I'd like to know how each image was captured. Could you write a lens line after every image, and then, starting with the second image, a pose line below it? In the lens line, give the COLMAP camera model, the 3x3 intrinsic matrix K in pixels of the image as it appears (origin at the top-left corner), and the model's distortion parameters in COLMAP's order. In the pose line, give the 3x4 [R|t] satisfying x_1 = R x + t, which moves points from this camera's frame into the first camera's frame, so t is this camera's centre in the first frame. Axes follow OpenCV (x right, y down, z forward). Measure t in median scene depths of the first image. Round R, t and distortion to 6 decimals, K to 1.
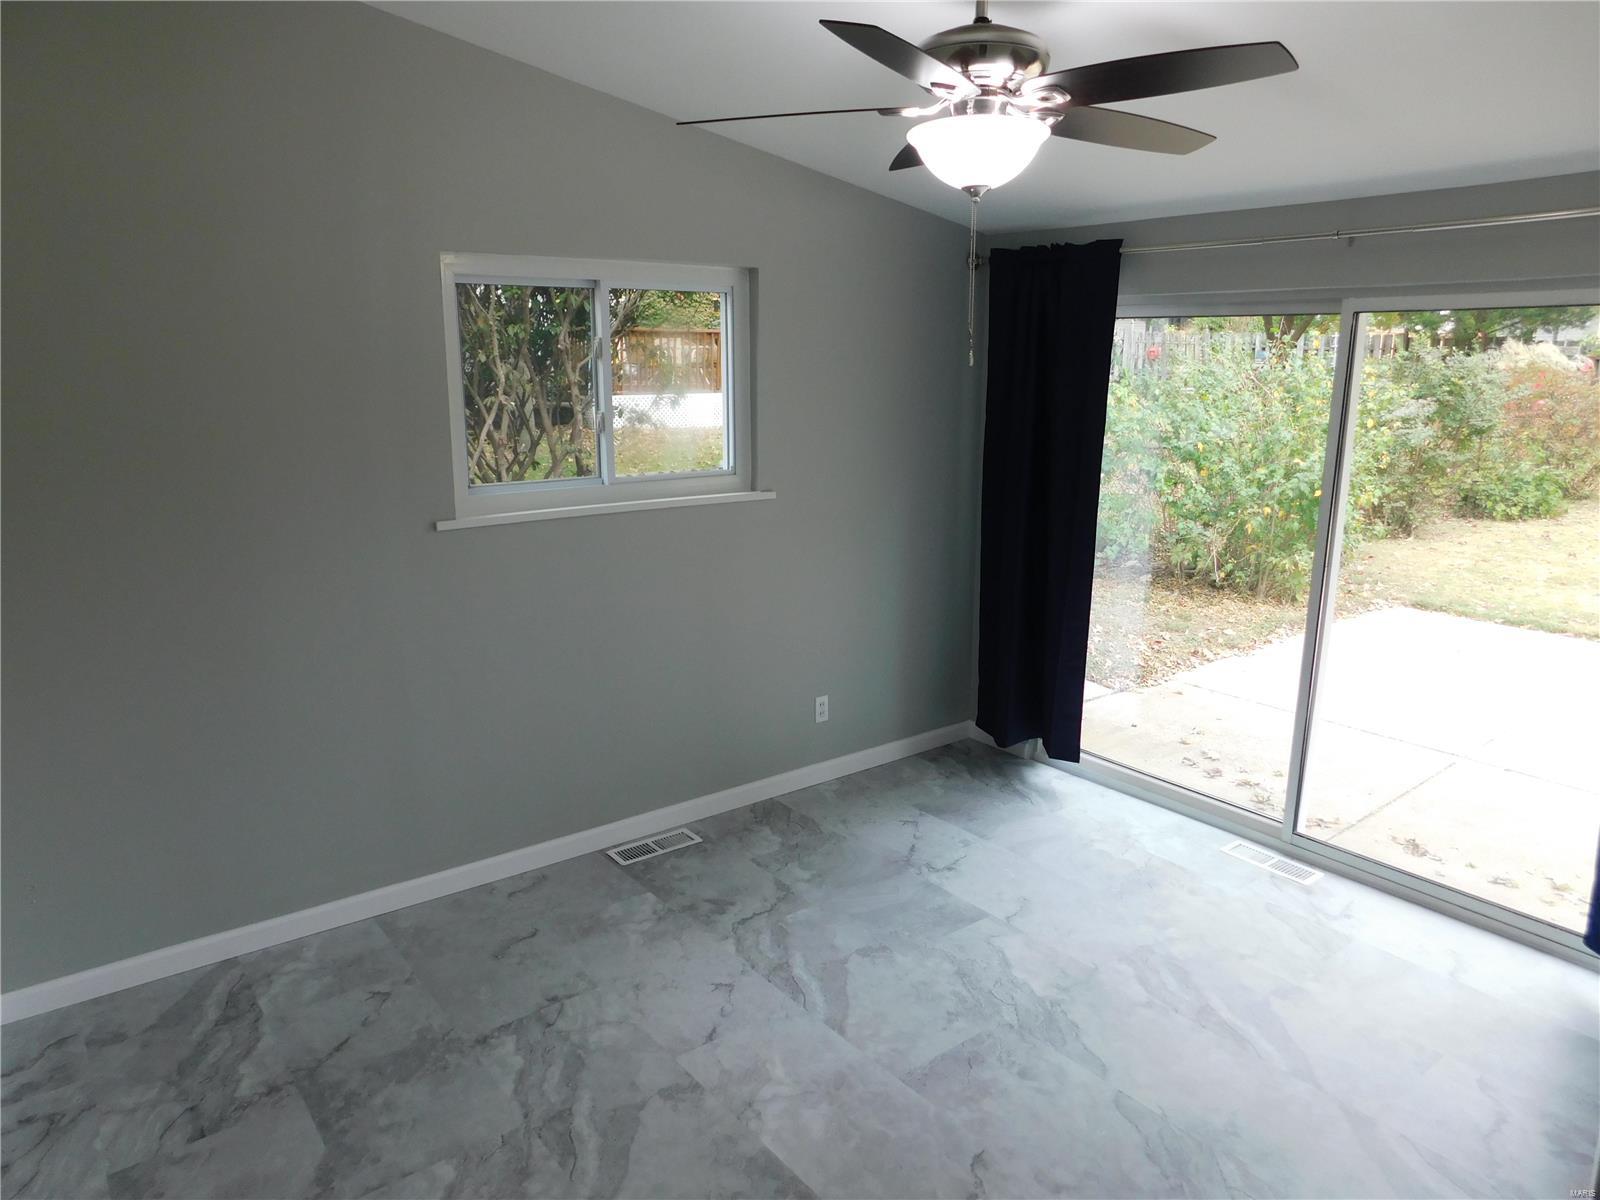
lens RADIAL K [[1053.4, 0, 801.0], [0, 1053.4, 600.8], [0, 0, 1]] dist [-0.062336, 0.049831]
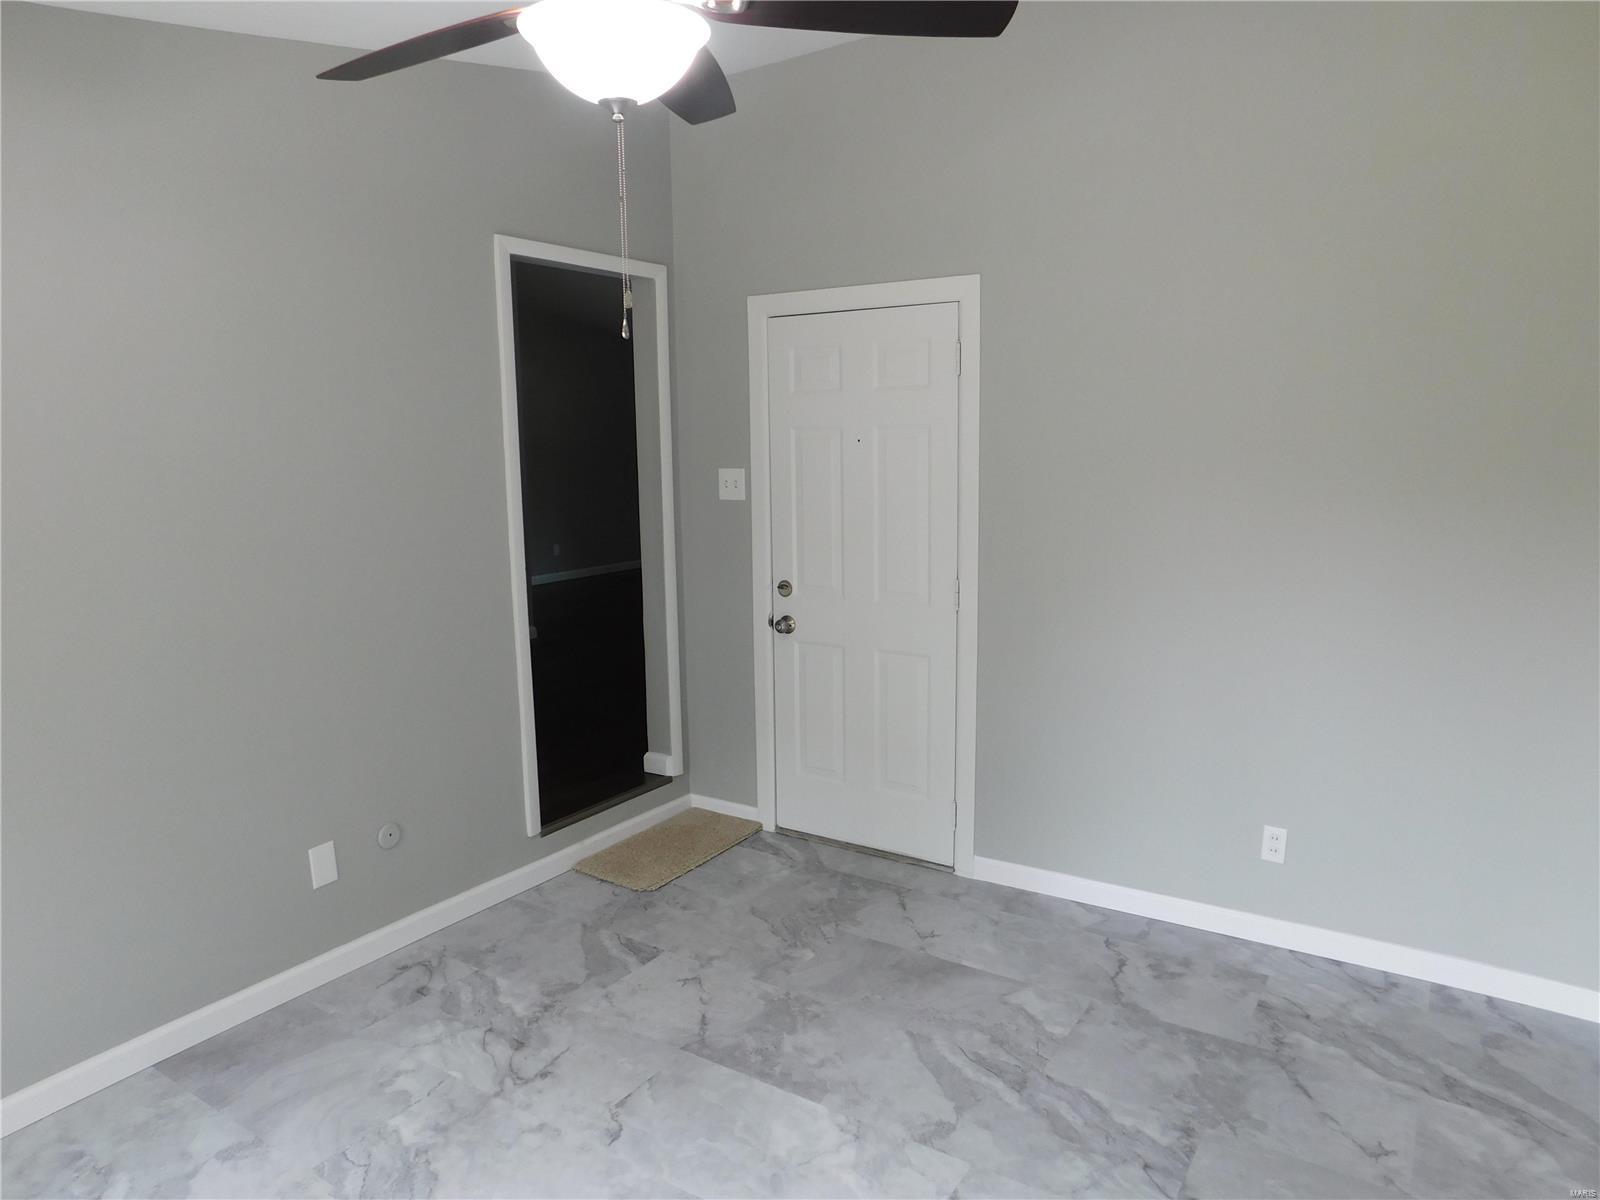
lens RADIAL K [[1053.4, 0, 800.7], [0, 1053.4, 600.4], [0, 0, 1]] dist [-0.062336, 0.049831]
pose [[-0.947438, 0.052642, -0.315579, 0.269719], [-0.066011, 0.932985, 0.353811, -0.297830], [0.313056, 0.356046, -0.880470, 1.632170]]
